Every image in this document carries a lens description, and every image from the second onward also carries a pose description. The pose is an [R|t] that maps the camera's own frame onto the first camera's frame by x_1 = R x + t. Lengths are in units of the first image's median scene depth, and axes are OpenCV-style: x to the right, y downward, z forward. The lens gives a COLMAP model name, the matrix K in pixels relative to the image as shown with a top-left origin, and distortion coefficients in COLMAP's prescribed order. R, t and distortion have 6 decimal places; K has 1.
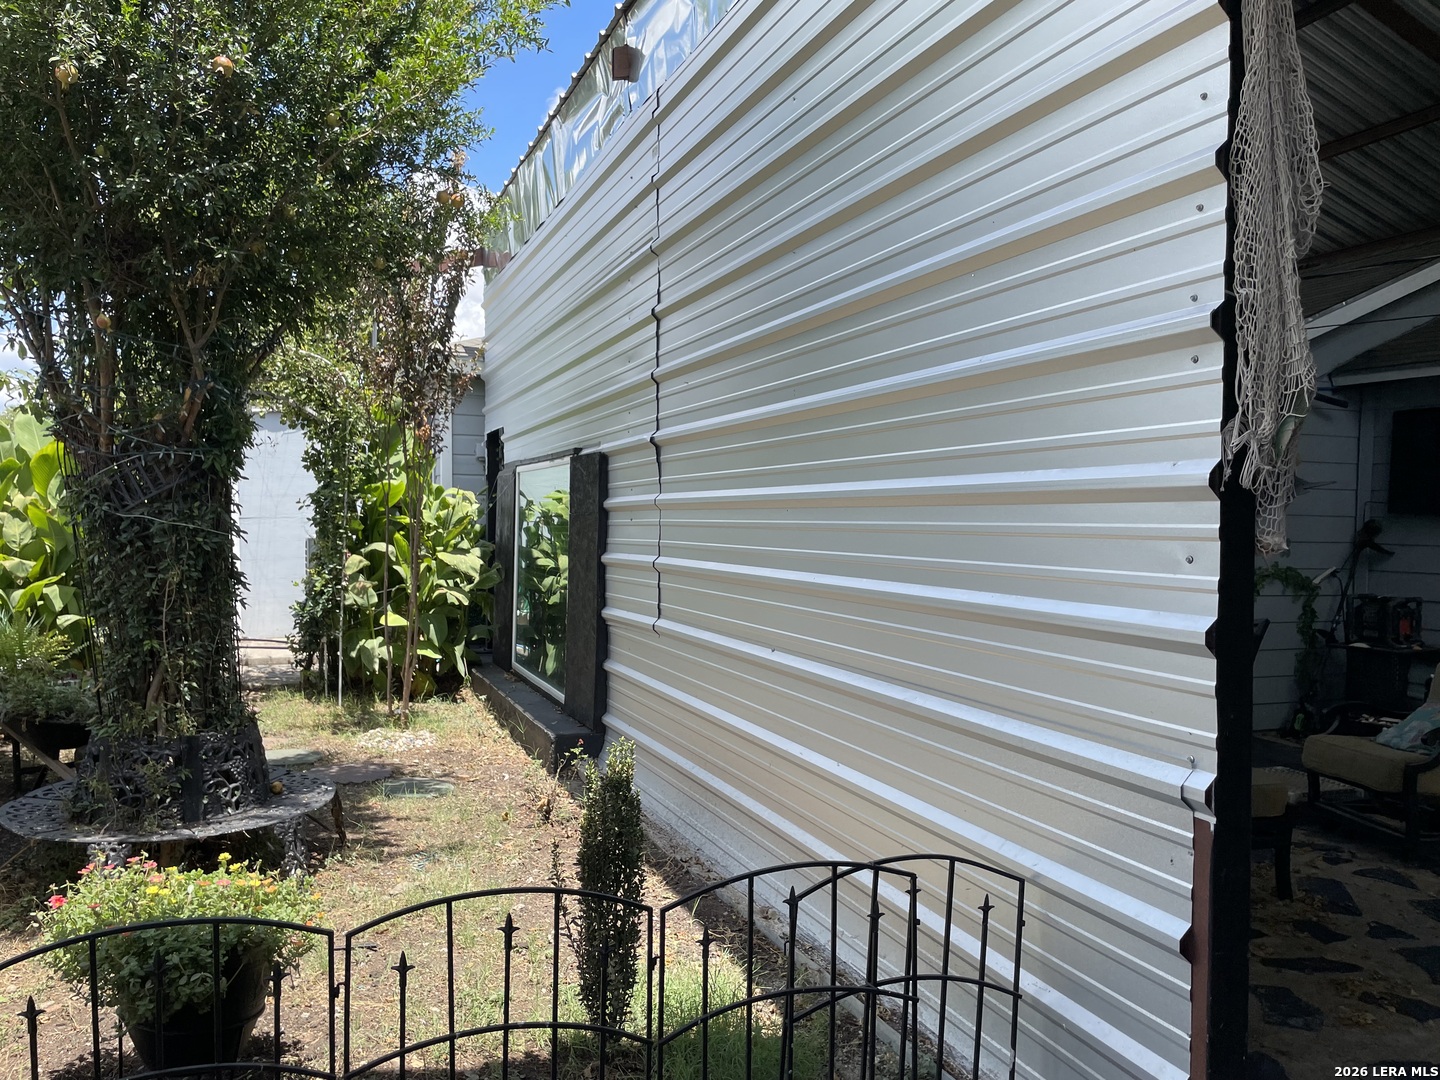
lens RADIAL K [[1109.6, 0, 724.6], [0, 1109.6, 550.3], [0, 0, 1]] dist [0.077684, -0.108091]
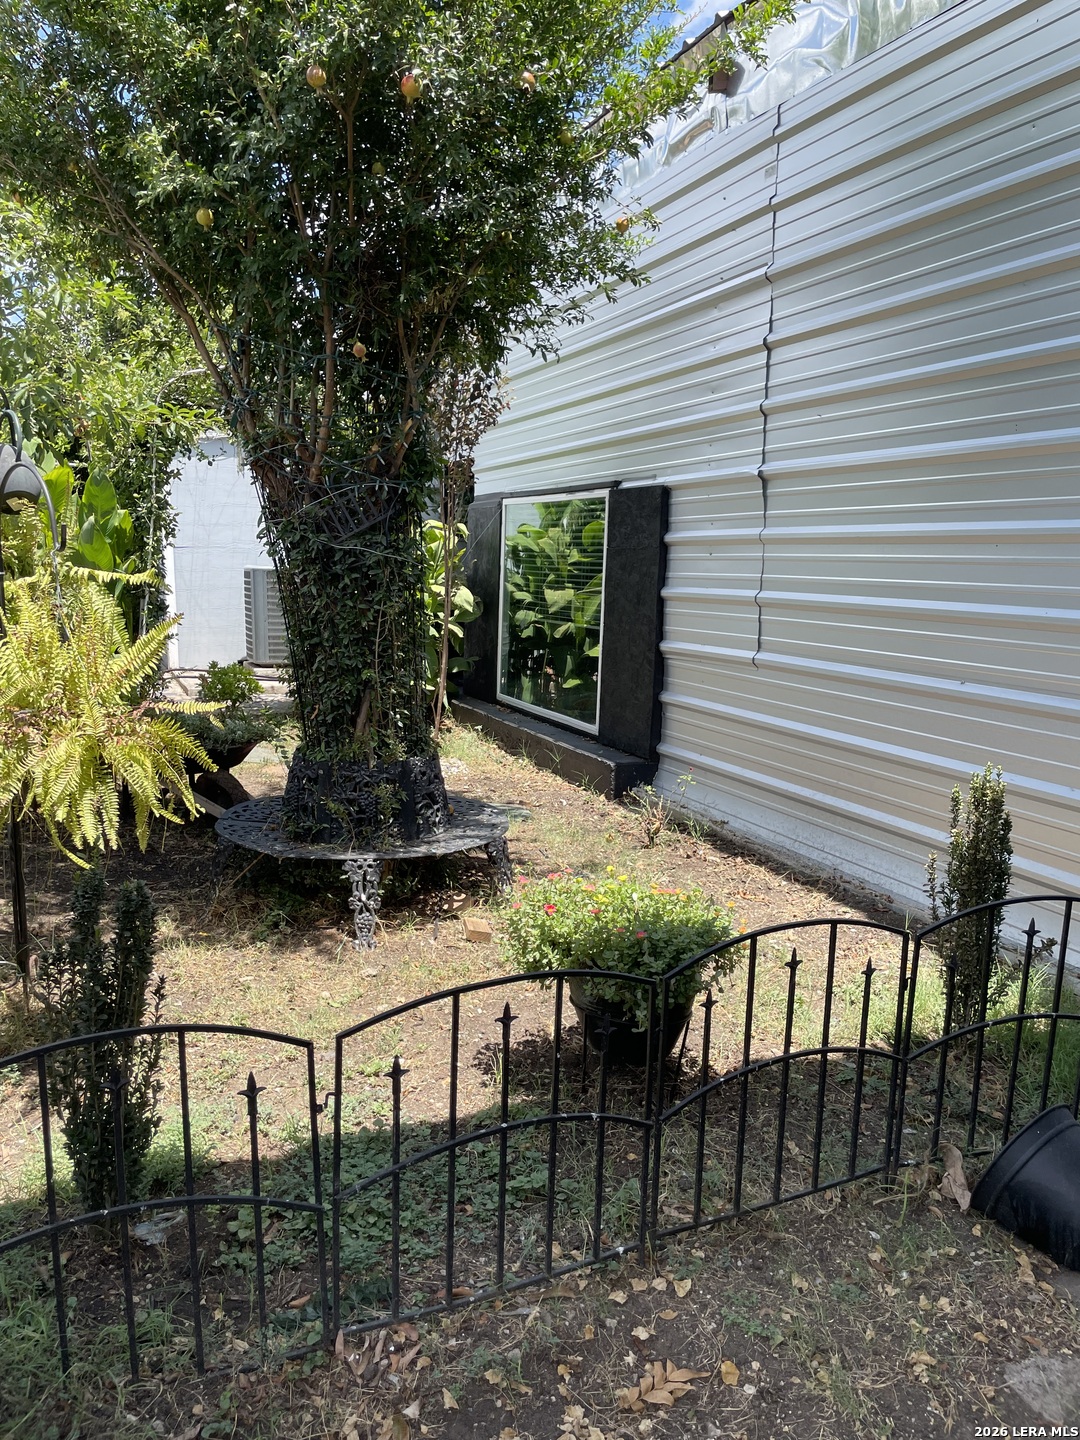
lens RADIAL K [[1109.6, 0, 536.2], [0, 1109.6, 710.1], [0, 0, 1]] dist [0.077684, -0.108091]
pose [[0.999530, 0.002767, 0.030531, -0.296266], [-0.006167, 0.993710, 0.111816, 0.001523], [-0.030029, -0.111952, 0.993260, -0.020677]]
